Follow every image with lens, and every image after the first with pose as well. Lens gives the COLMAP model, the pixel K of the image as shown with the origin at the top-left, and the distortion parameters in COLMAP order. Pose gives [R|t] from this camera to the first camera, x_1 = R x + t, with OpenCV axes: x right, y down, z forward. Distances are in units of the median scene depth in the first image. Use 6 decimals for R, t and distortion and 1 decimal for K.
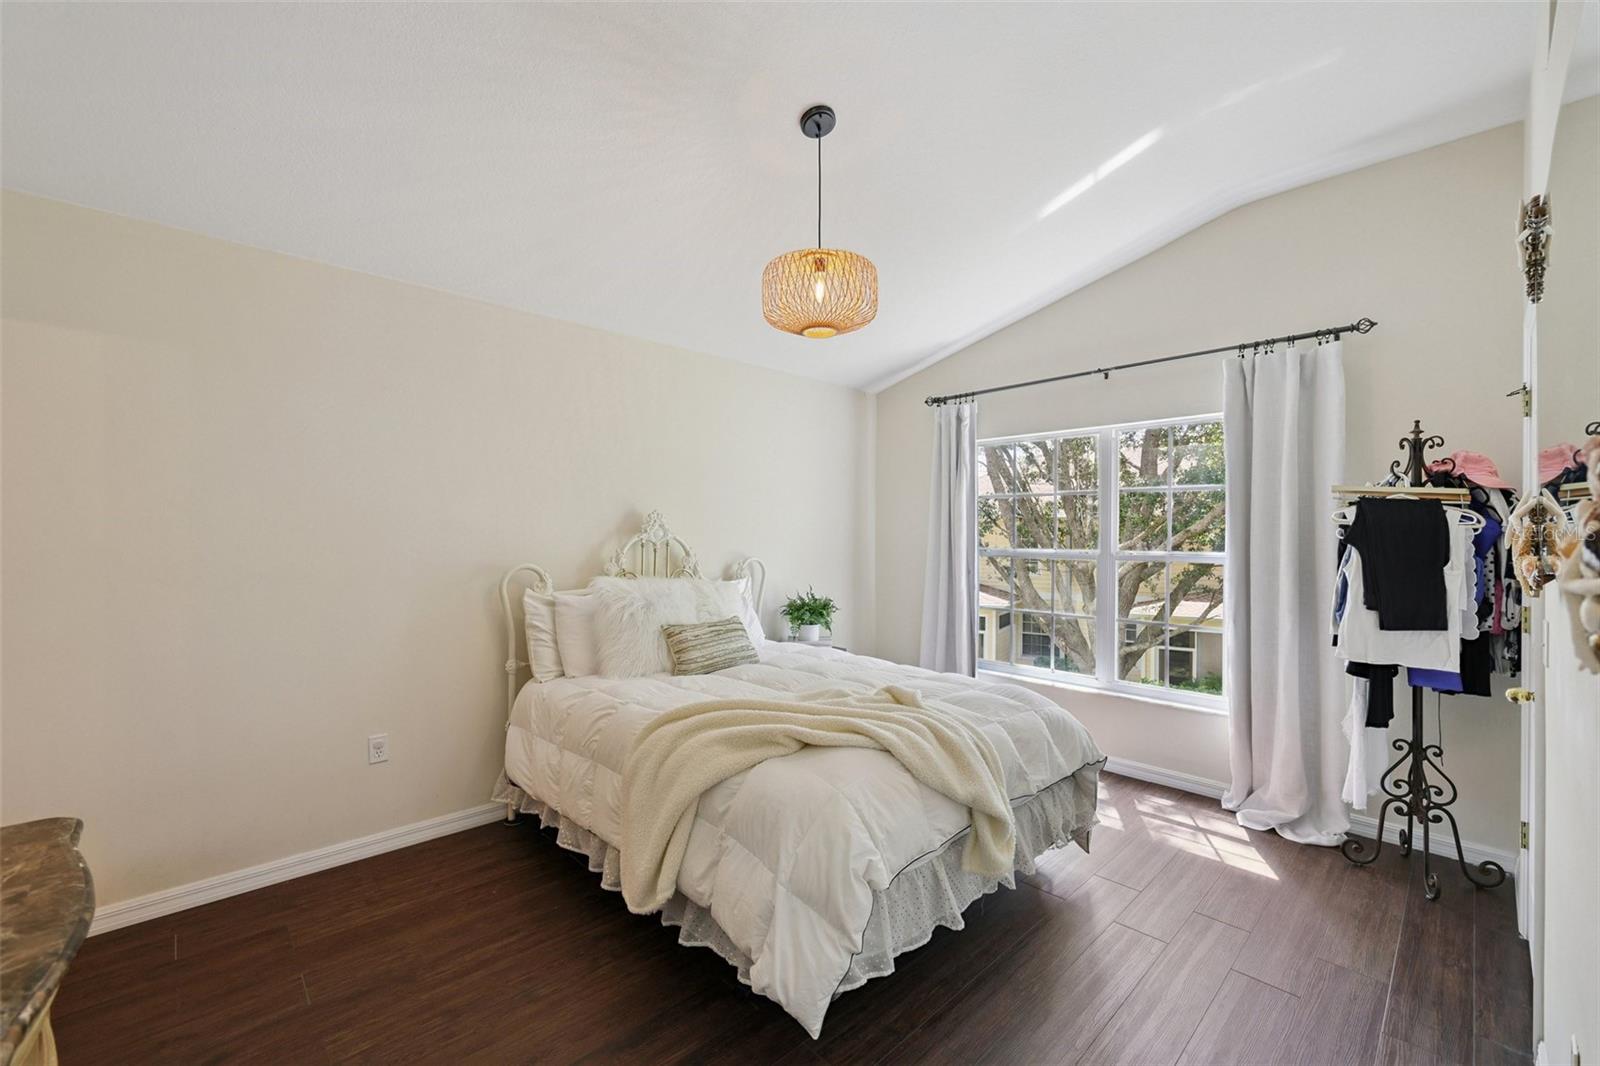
lens RADIAL K [[649.0, 0, 788.0], [0, 649.0, 537.6], [0, 0, 1]] dist [-0.001941, -0.000327]
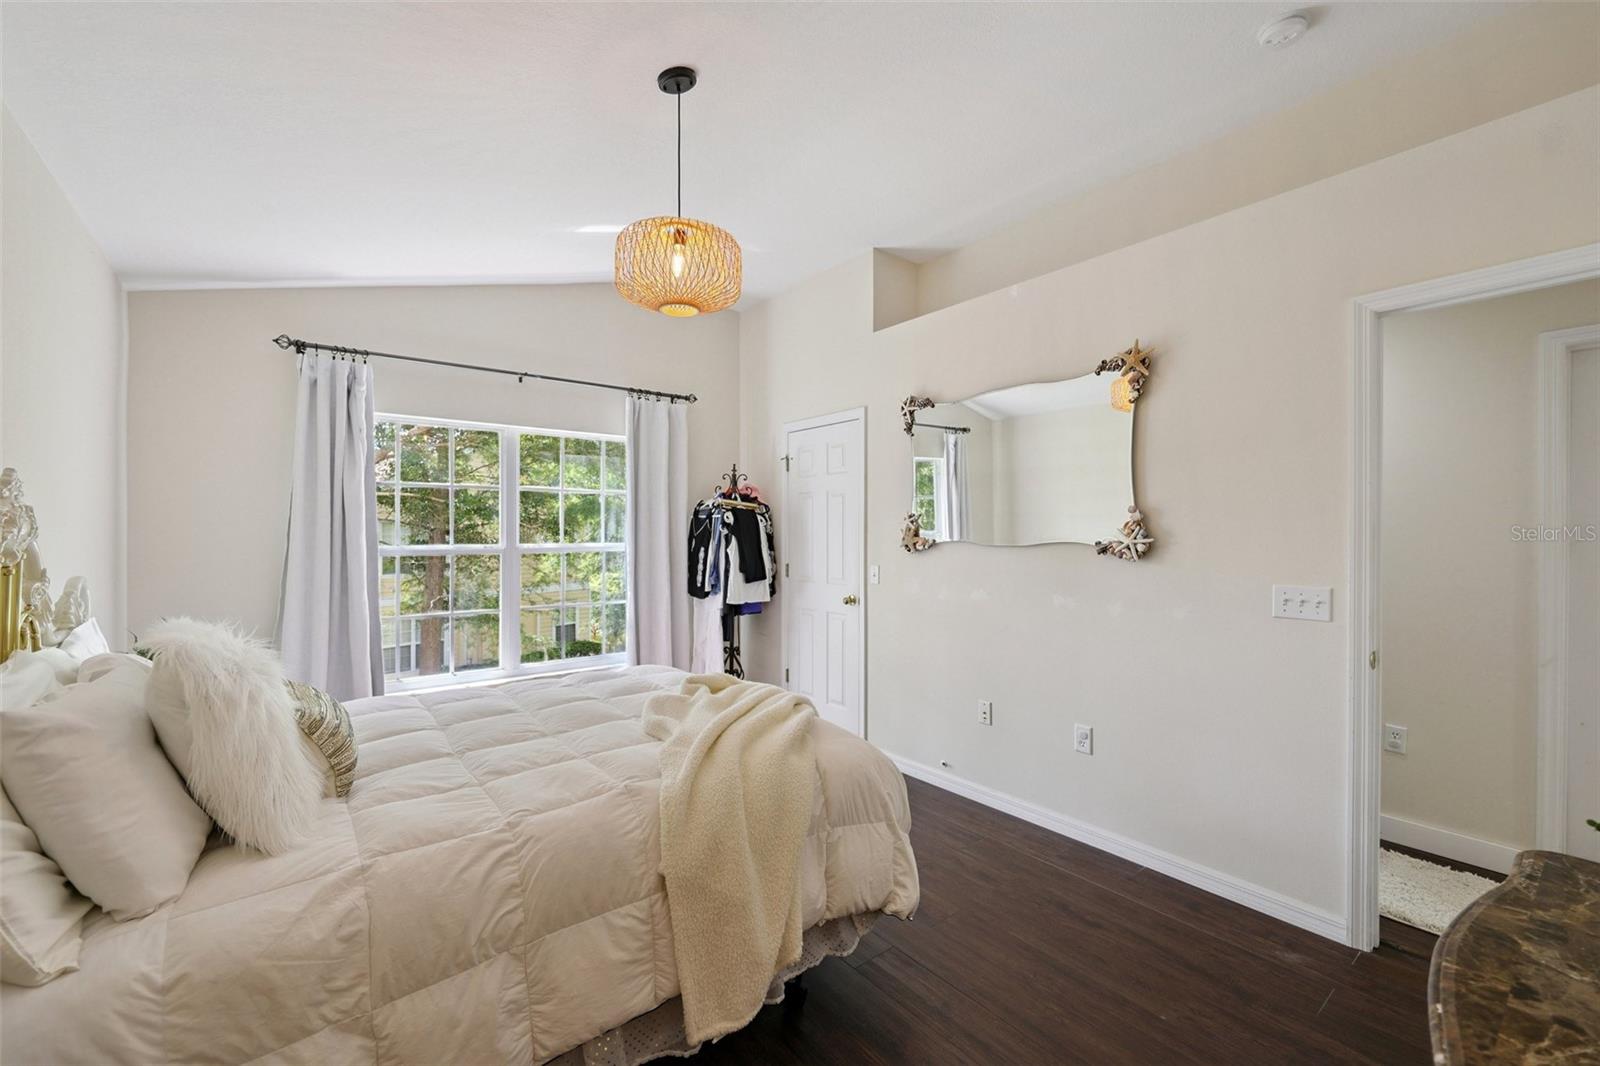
lens RADIAL K [[649.0, 0, 788.0], [0, 649.0, 537.6], [0, 0, 1]] dist [-0.001941, -0.000327]
pose [[0.093421, -0.014365, 0.995523, -0.778373], [0.006084, 0.999885, 0.013857, -0.004708], [-0.995608, 0.004762, 0.093498, 0.689631]]
